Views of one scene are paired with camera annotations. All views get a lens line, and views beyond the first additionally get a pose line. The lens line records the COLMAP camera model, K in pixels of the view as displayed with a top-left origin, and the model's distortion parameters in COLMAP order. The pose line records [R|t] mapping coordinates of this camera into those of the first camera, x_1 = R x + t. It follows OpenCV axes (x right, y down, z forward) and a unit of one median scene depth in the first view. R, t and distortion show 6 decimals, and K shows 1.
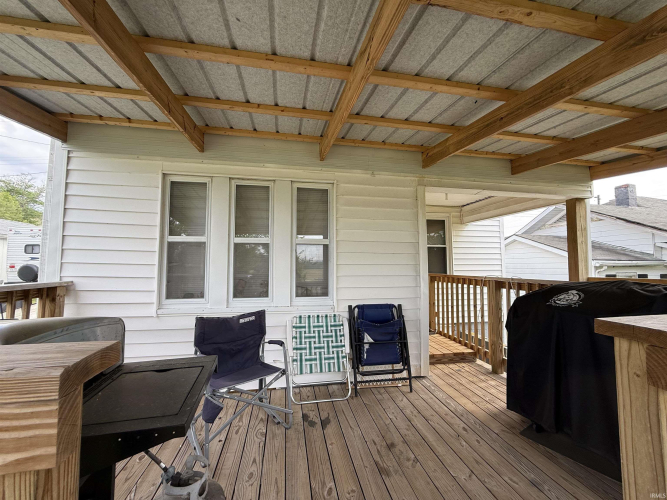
lens RADIAL K [[269.5, 0, 333.3], [0, 269.5, 248.9], [0, 0, 1]] dist [0.000876, 0.000050]
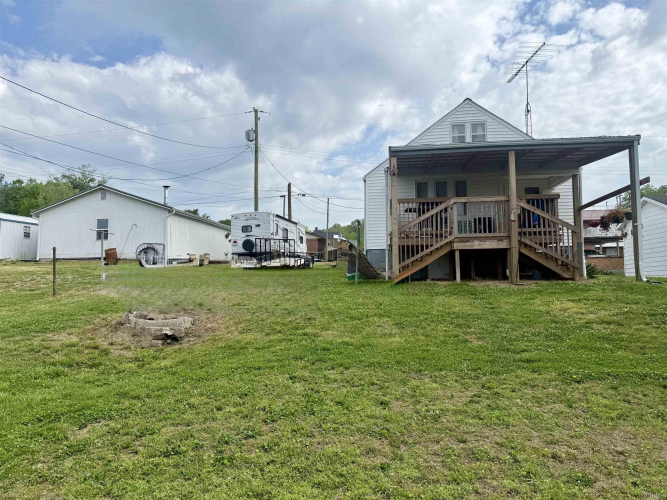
lens RADIAL K [[481.6, 0, 339.2], [0, 481.6, 250.7], [0, 0, 1]] dist [0.020934, -0.022425]
pose [[0.959943, -0.032341, -0.278323, 0.026432], [0.029471, 0.999461, -0.014489, 0.212043], [0.278641, 0.005707, 0.960378, -1.629409]]
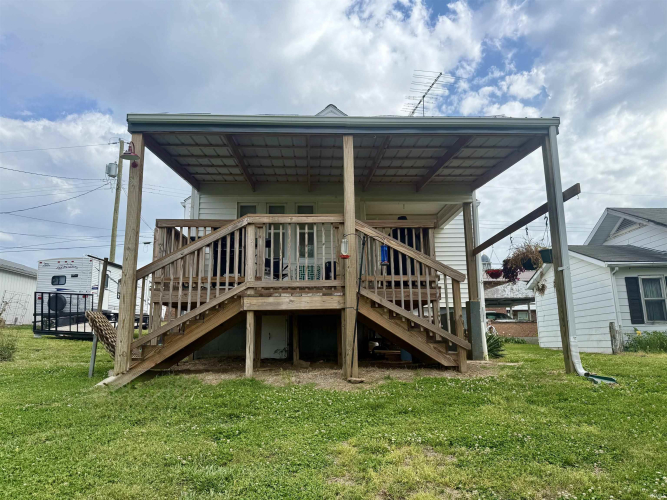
lens RADIAL K [[481.6, 0, 328.3], [0, 481.6, 250.4], [0, 0, 1]] dist [0.020934, -0.022425]
pose [[0.988528, -0.040947, -0.145383, 0.210458], [0.020906, 0.990380, -0.136787, 0.210371], [0.149586, 0.132178, 0.979874, -0.858414]]
